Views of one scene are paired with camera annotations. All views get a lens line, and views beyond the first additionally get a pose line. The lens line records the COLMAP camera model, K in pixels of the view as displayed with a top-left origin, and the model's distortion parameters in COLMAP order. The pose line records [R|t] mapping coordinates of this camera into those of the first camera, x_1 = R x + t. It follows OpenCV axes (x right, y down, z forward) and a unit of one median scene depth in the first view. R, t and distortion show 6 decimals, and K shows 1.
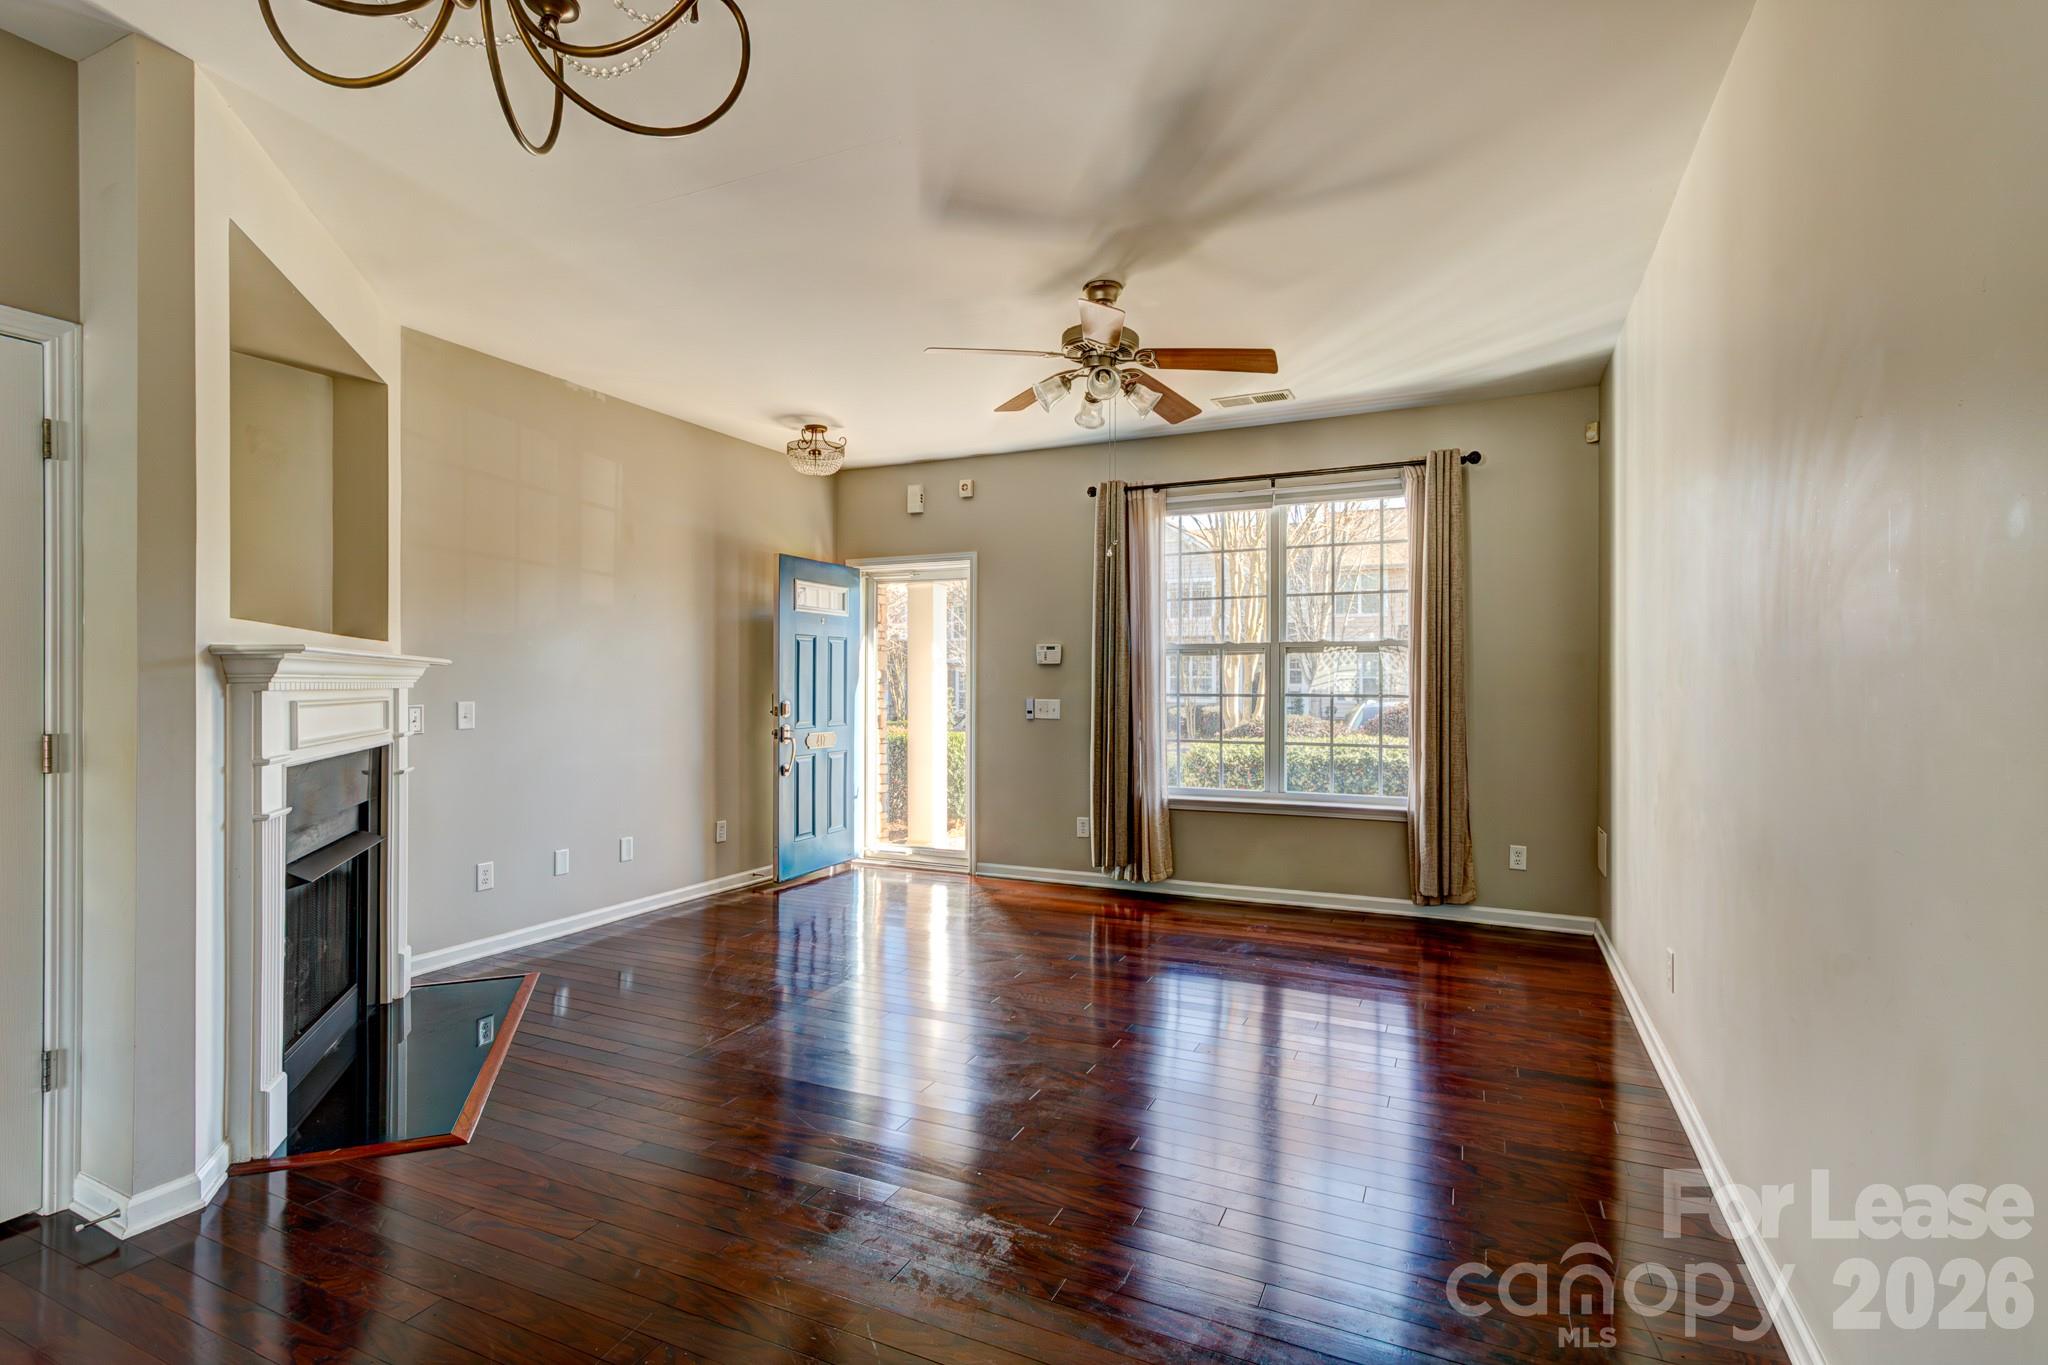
lens RADIAL K [[950.5, 0, 1035.6], [0, 950.5, 672.1], [0, 0, 1]] dist [0.005646, 0.001271]
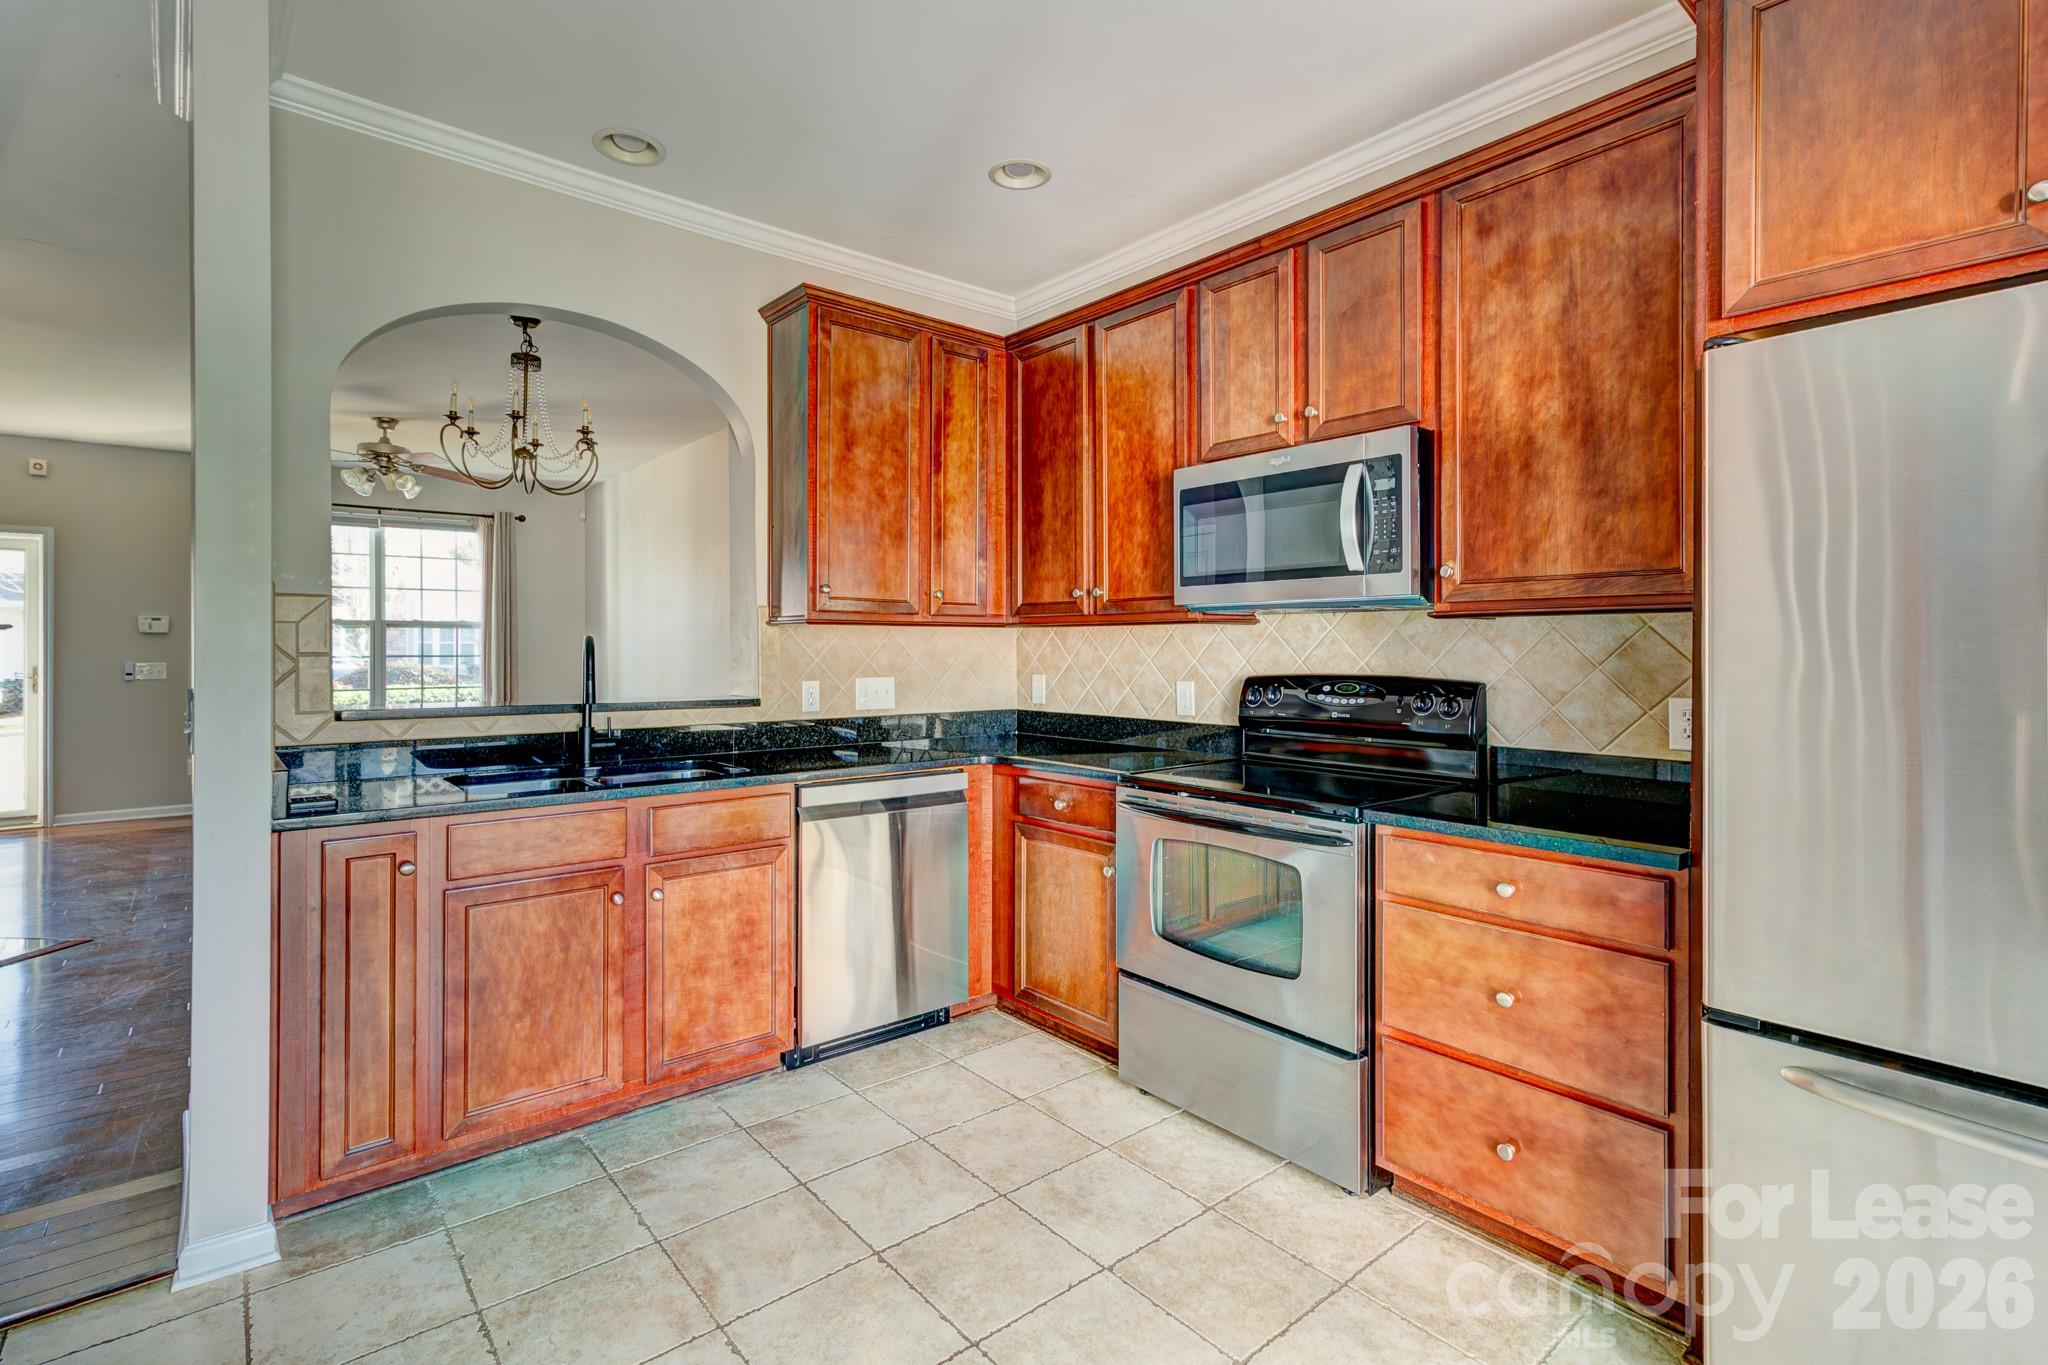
lens RADIAL K [[950.5, 0, 1031.8], [0, 950.5, 661.5], [0, 0, 1]] dist [0.005646, 0.001271]
pose [[0.440288, -0.008198, 0.897819, -0.623716], [0.003417, 0.999966, 0.007455, 0.024345], [-0.897850, -0.000215, 0.440301, -0.545530]]
